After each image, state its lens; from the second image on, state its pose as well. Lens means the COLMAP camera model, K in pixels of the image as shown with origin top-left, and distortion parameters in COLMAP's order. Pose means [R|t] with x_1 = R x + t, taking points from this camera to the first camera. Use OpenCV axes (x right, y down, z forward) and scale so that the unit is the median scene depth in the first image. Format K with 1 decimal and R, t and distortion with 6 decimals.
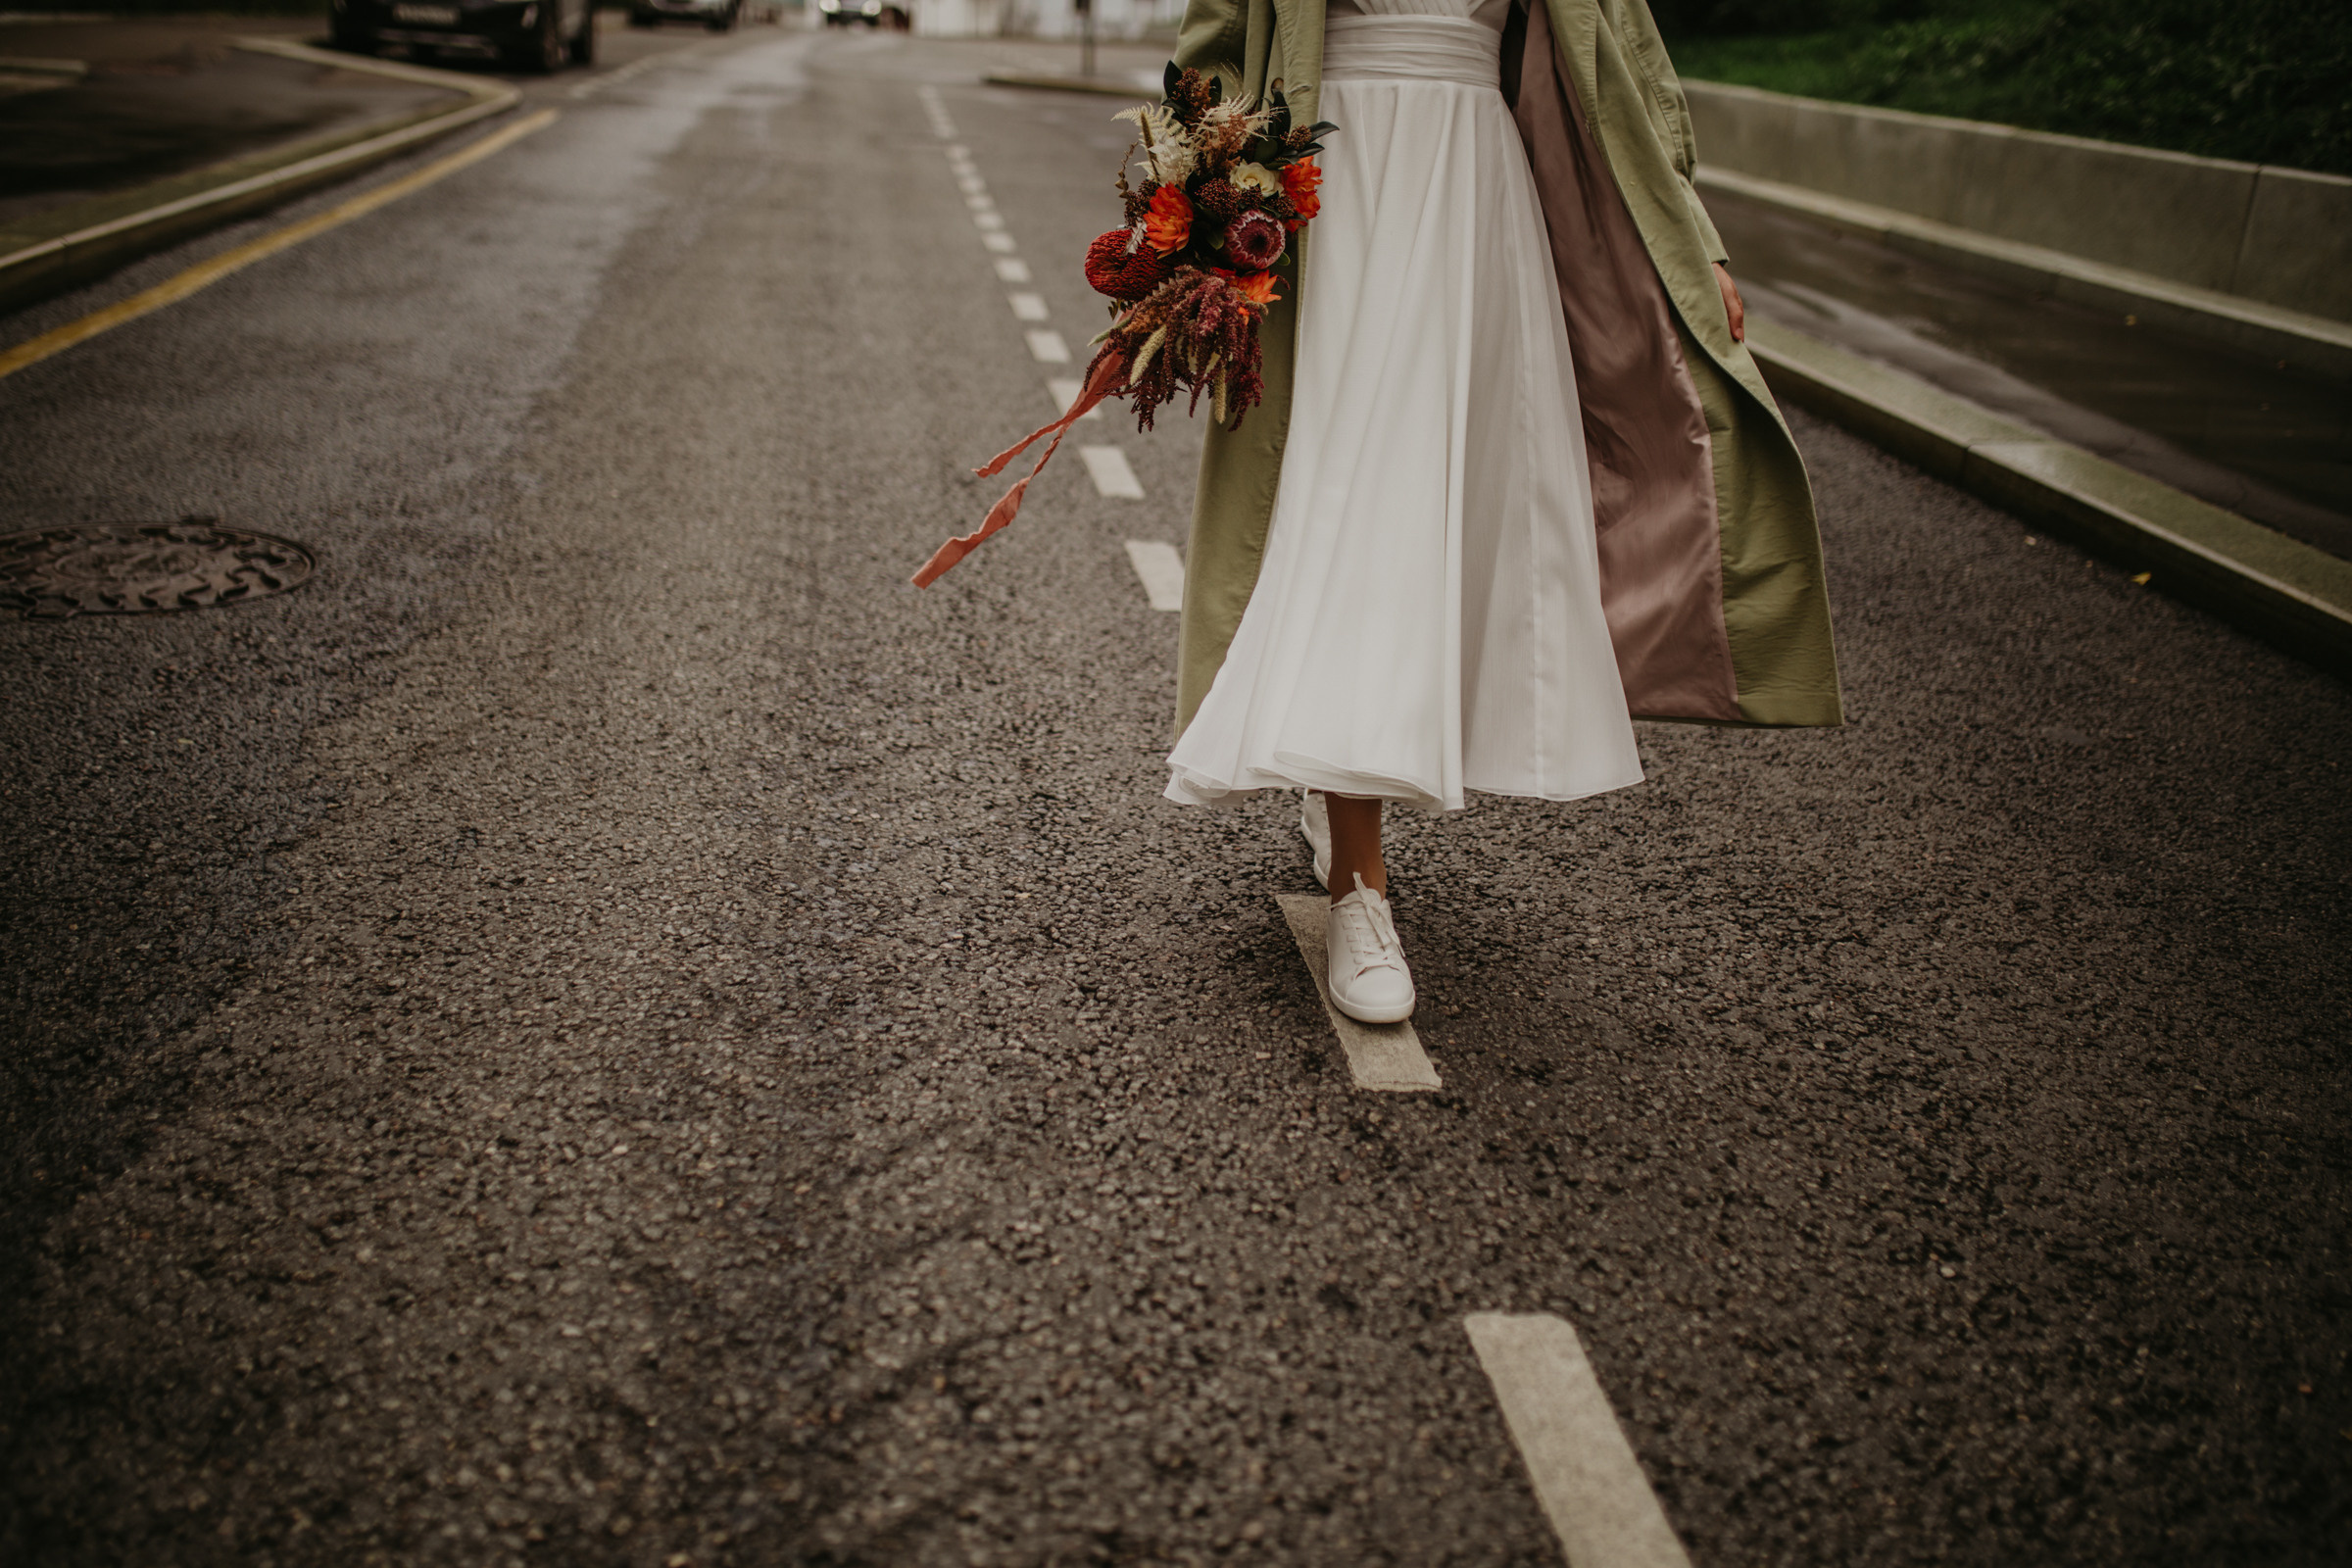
lens RADIAL K [[2259.2, 0, 1170.5], [0, 2259.2, 807.2], [0, 0, 1]] dist [-0.055091, 0.075903]
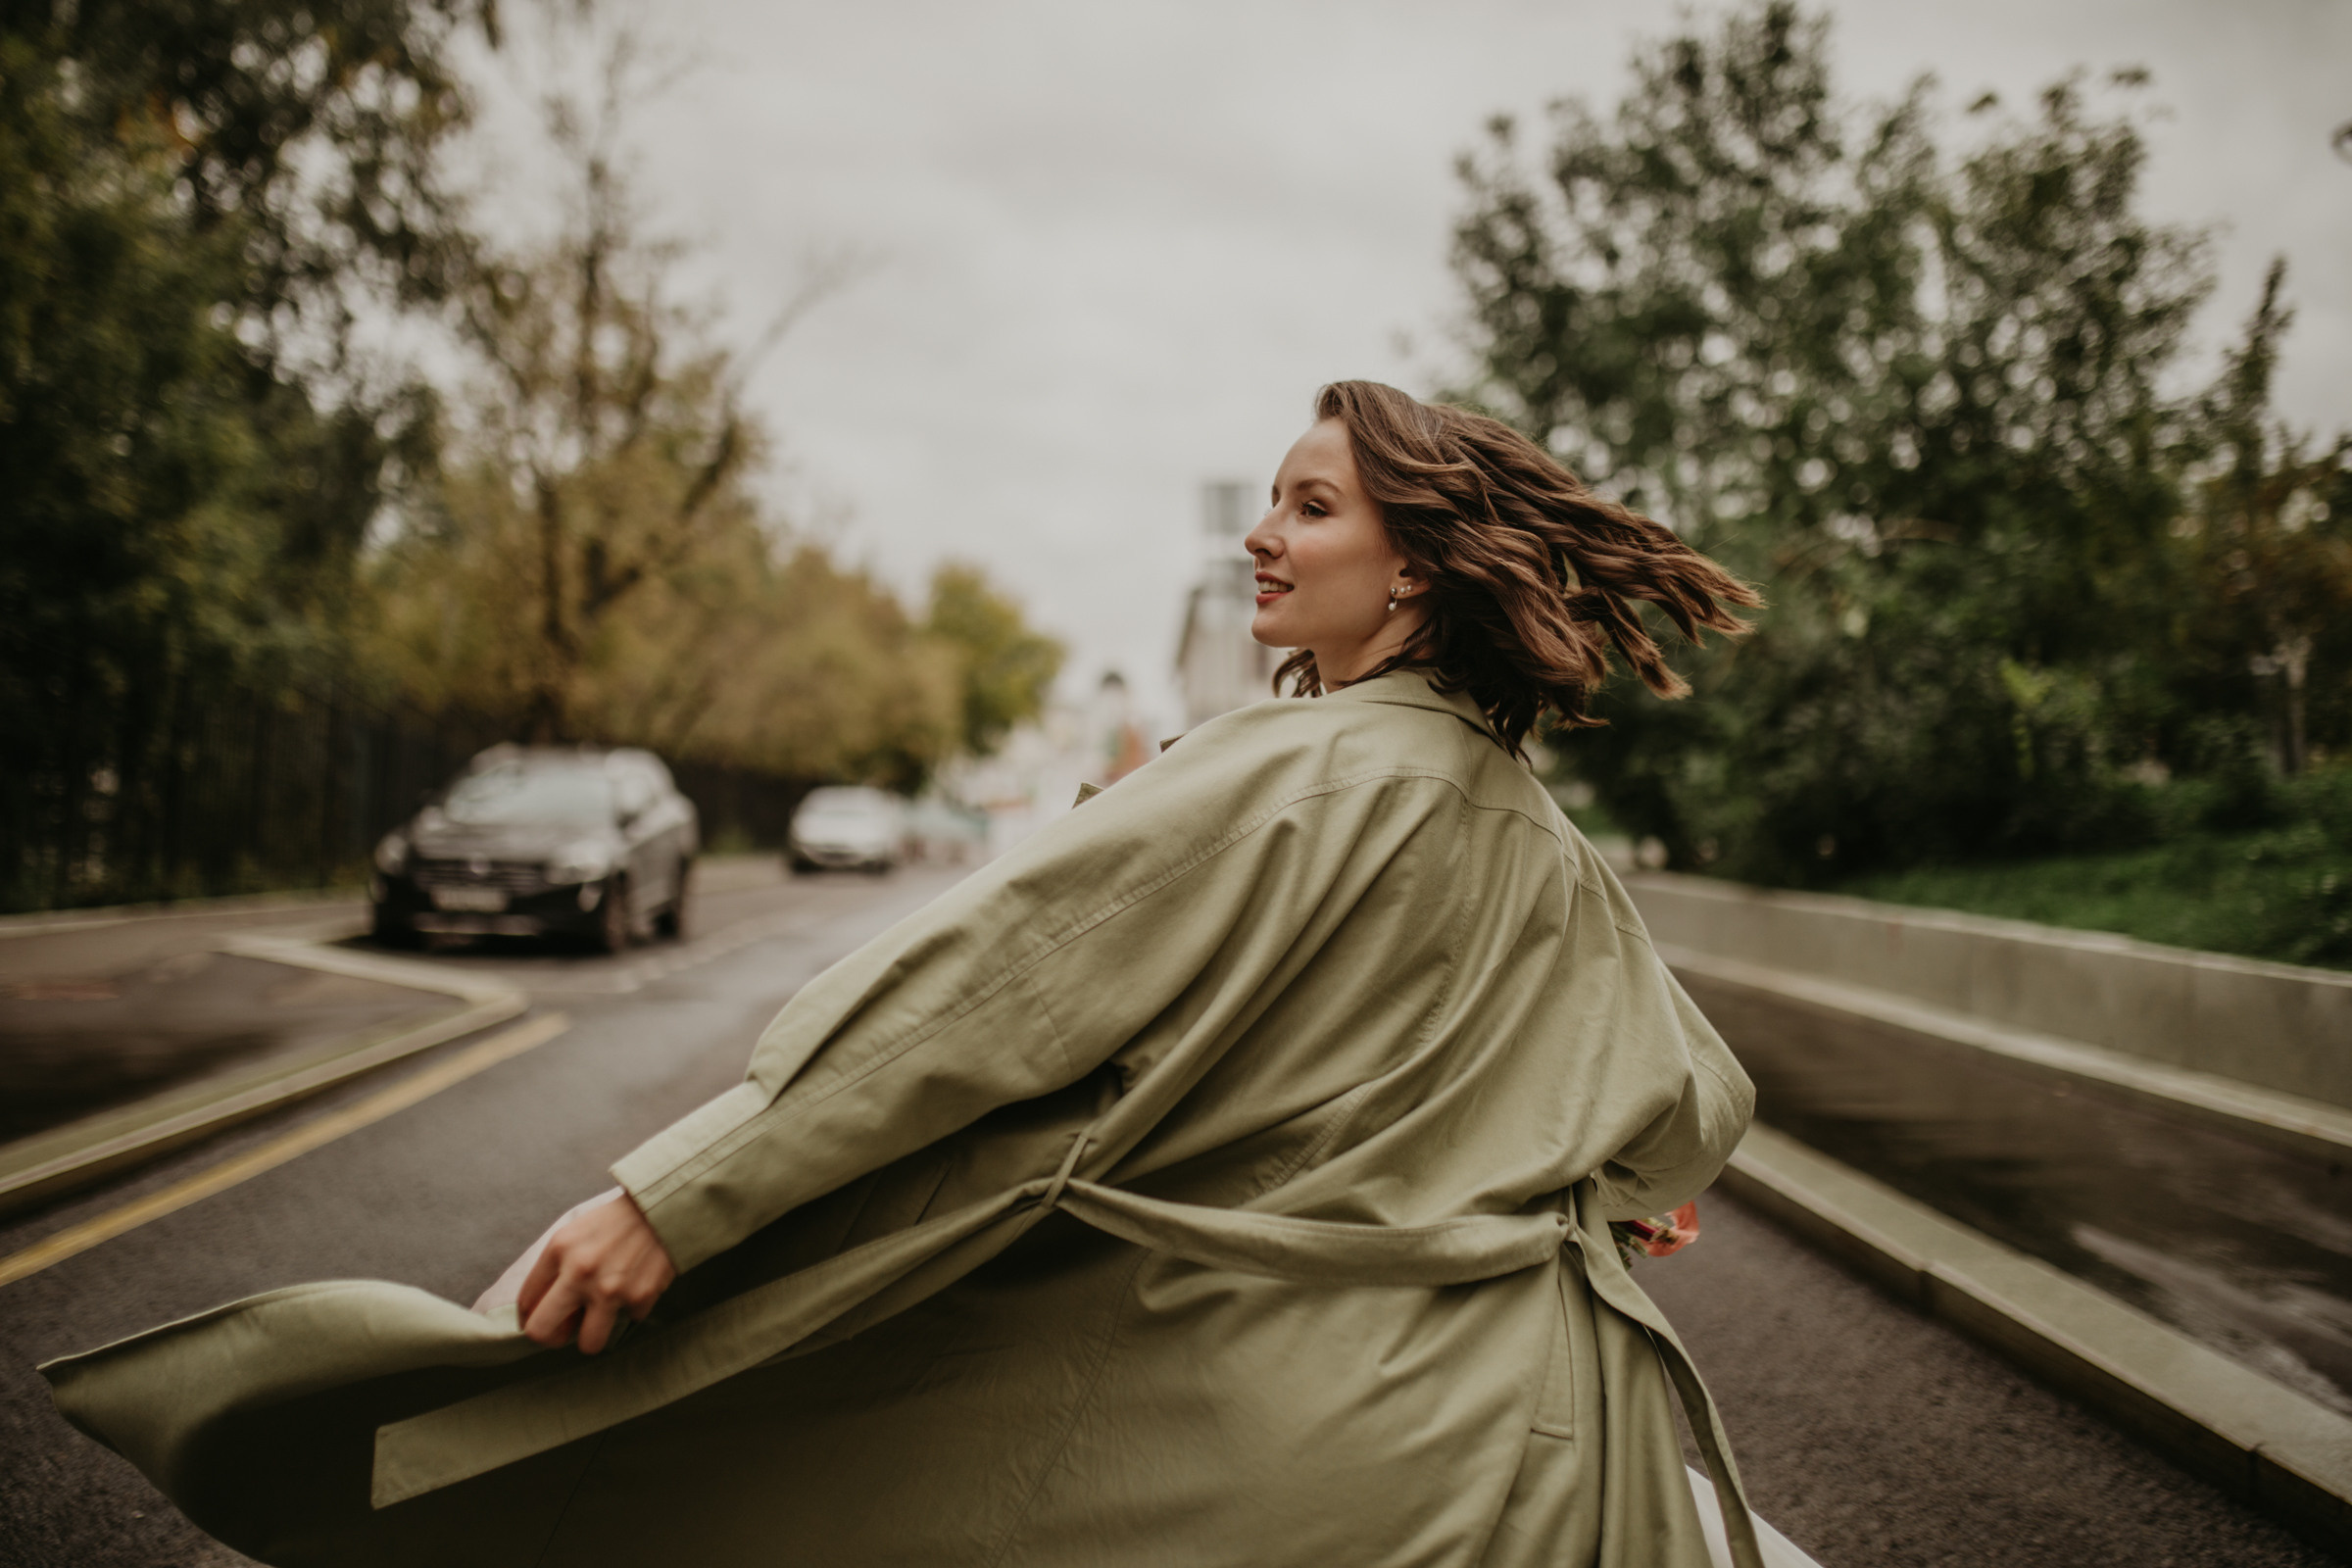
lens RADIAL K [[2259.2, 0, 1170.5], [0, 2259.2, 807.2], [0, 0, 1]] dist [-0.055091, 0.075903]
pose [[0.995603, -0.048934, -0.079880, 0.012435], [0.018565, 0.938877, -0.343753, -0.104477], [0.091818, 0.340758, 0.935657, 0.247555]]
